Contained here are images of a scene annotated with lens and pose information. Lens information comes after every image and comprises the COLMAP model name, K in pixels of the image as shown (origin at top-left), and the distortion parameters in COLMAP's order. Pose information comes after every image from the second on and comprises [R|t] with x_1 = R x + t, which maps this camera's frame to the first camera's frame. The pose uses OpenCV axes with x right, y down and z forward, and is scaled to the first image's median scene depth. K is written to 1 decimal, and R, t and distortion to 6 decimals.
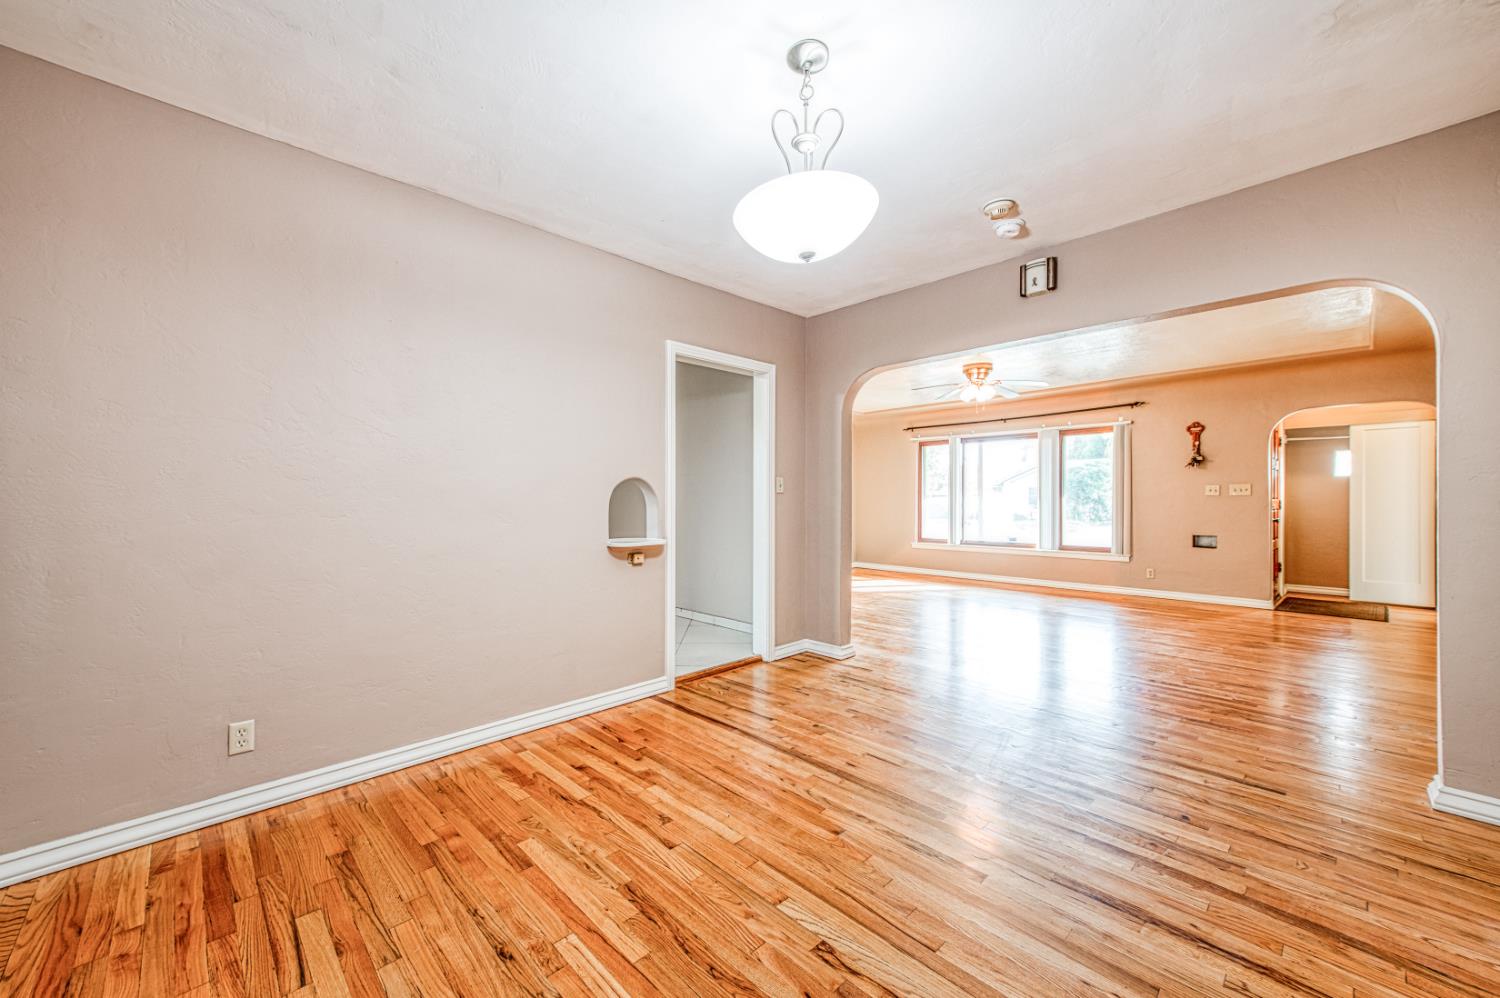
lens RADIAL K [[592.3, 0, 722.0], [0, 592.3, 500.0], [0, 0, 1]] dist [0.002244, 0.000058]
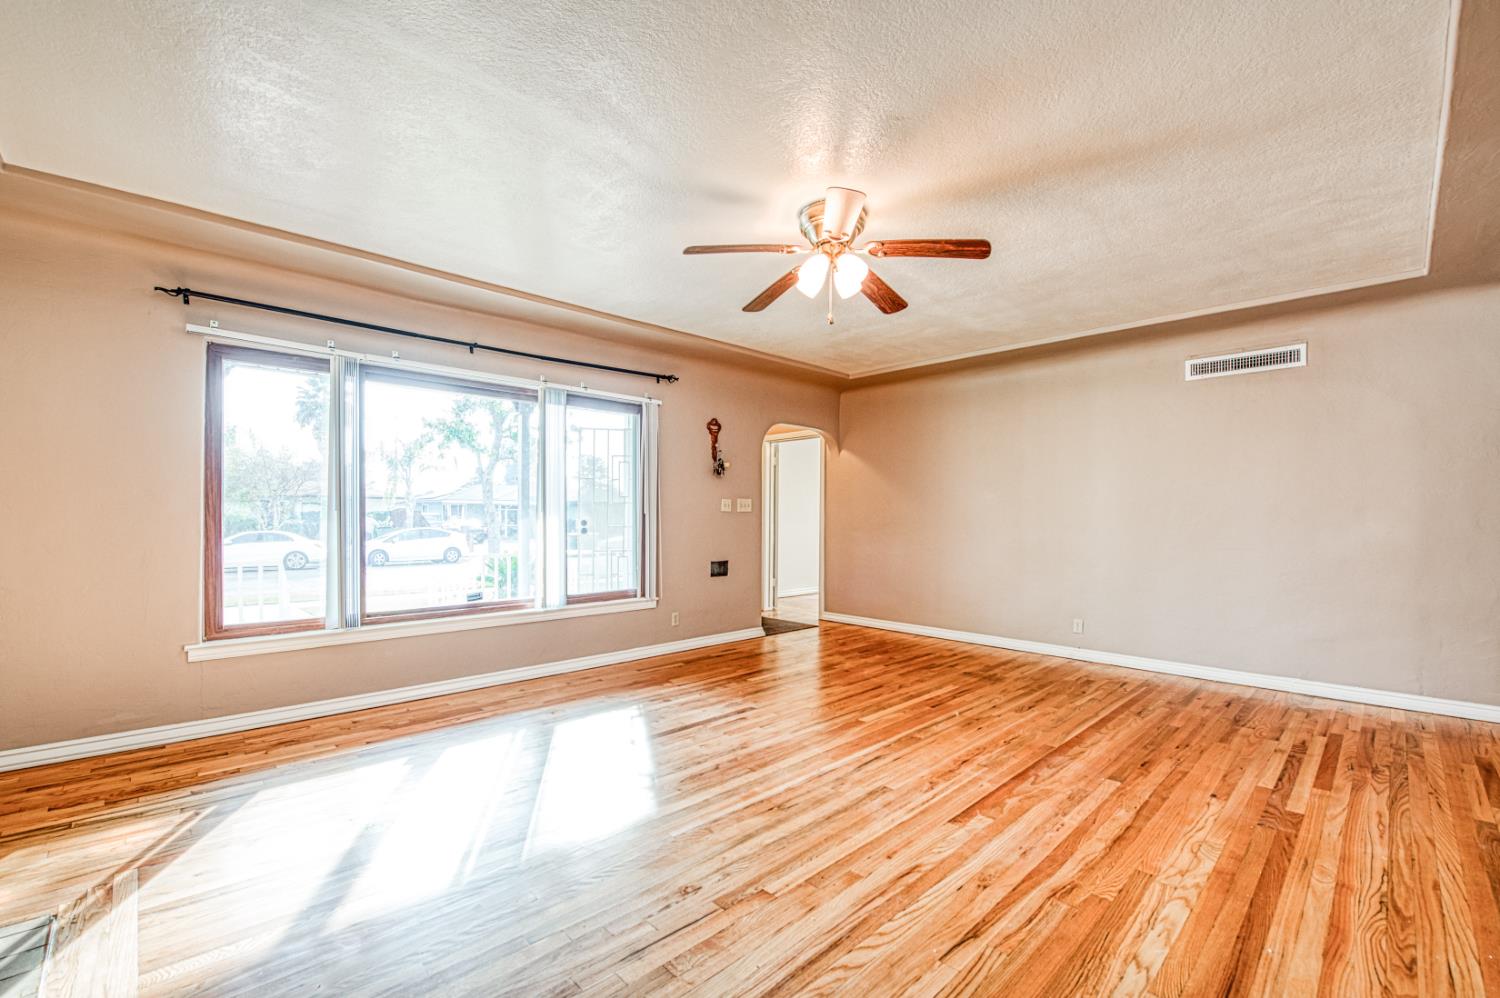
lens RADIAL K [[616.5, 0, 720.4], [0, 616.5, 519.1], [0, 0, 1]] dist [-0.014074, -0.000387]
pose [[-0.017382, 0.000063, 0.999849, -0.023826], [-0.001141, 0.999999, -0.000083, 0.002799], [-0.999848, -0.001142, -0.017382, 0.971074]]
